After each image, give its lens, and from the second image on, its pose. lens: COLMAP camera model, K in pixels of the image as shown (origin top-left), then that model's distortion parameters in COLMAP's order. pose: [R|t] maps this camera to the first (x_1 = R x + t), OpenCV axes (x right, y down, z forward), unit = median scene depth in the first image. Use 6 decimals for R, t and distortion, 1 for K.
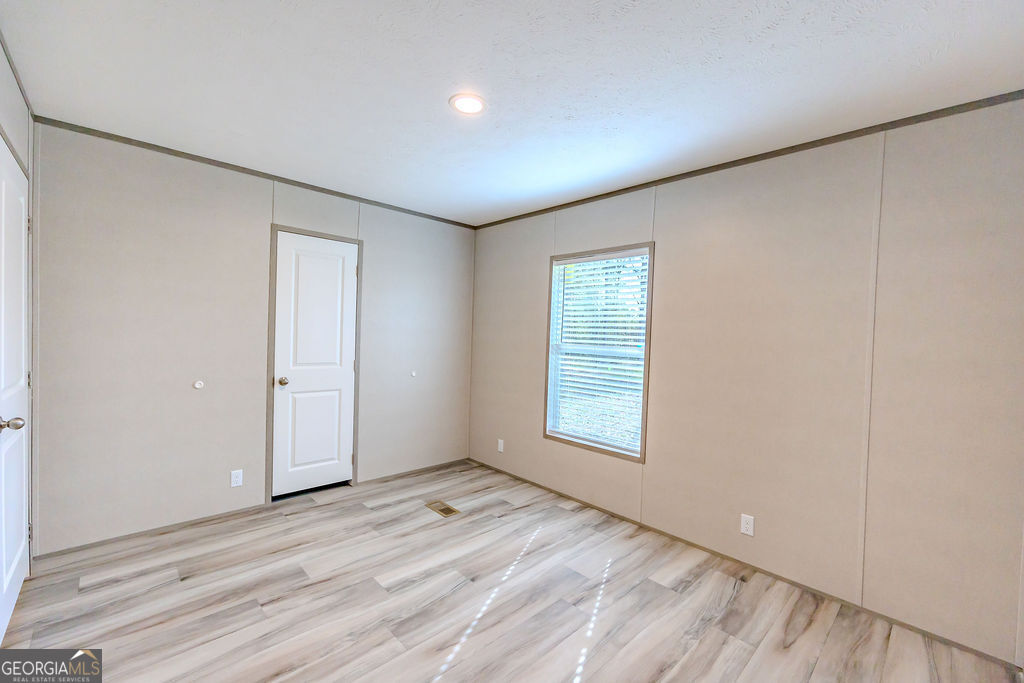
lens RADIAL K [[416.4, 0, 512.0], [0, 416.4, 341.5], [0, 0, 1]] dist [-0.000663, -0.000037]
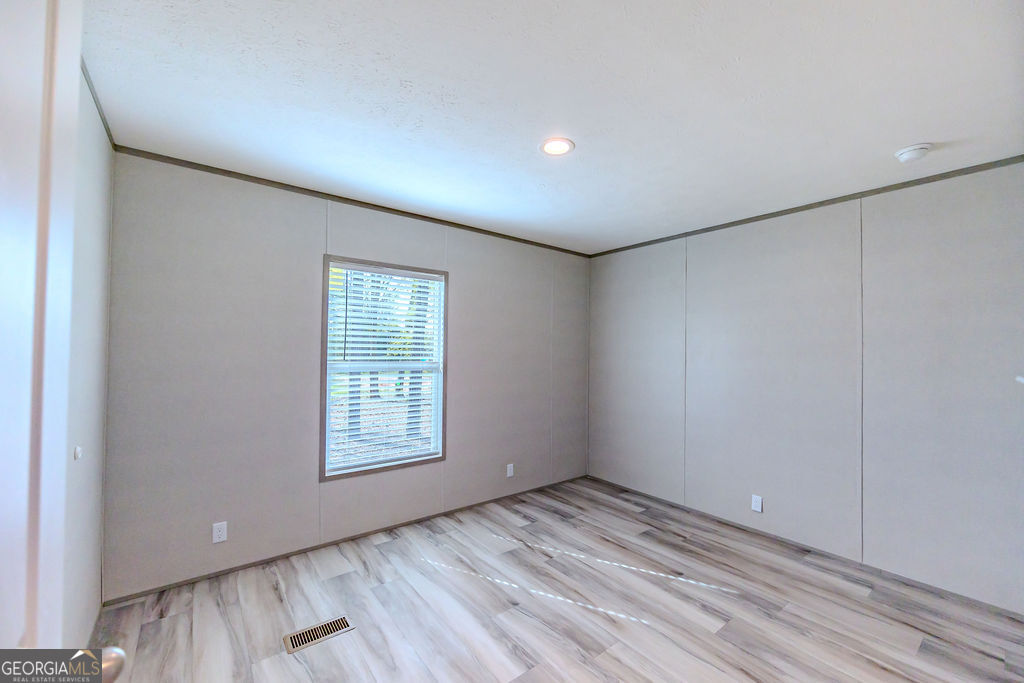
lens RADIAL K [[412.9, 0, 512.0], [0, 412.9, 341.5], [0, 0, 1]] dist [0.000627, 0.000415]
pose [[0.105907, -0.004155, 0.994367, -0.860625], [0.014402, 0.999893, 0.002644, -0.042471], [-0.994272, 0.014041, 0.105956, 0.723475]]
